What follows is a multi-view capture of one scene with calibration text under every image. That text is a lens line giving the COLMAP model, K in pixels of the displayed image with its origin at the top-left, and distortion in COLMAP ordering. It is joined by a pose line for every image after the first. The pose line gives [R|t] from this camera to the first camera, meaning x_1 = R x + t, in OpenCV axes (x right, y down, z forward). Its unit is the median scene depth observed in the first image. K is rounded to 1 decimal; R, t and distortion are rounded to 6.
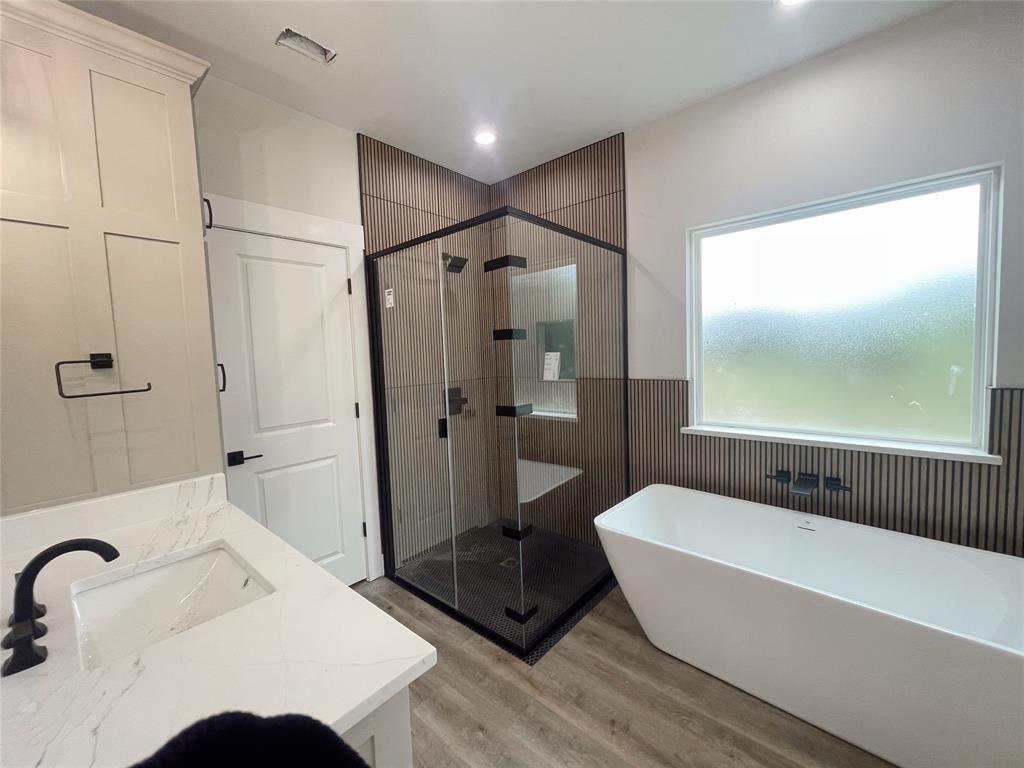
lens RADIAL K [[407.5, 0, 513.6], [0, 407.5, 379.1], [0, 0, 1]] dist [-0.000671, 0.000198]
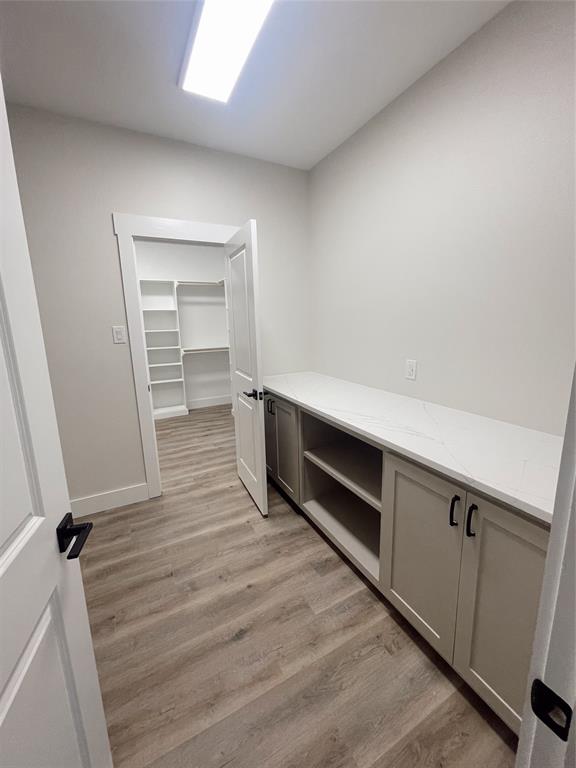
lens RADIAL K [[305.7, 0, 289.7], [0, 305.7, 382.0], [0, 0, 1]] dist [-0.000671, 0.000198]
pose [[0.353659, -0.161779, 0.921278, -0.542740], [0.072976, 0.986699, 0.145254, 0.001405], [-0.932523, 0.015860, 0.360761, 0.336569]]
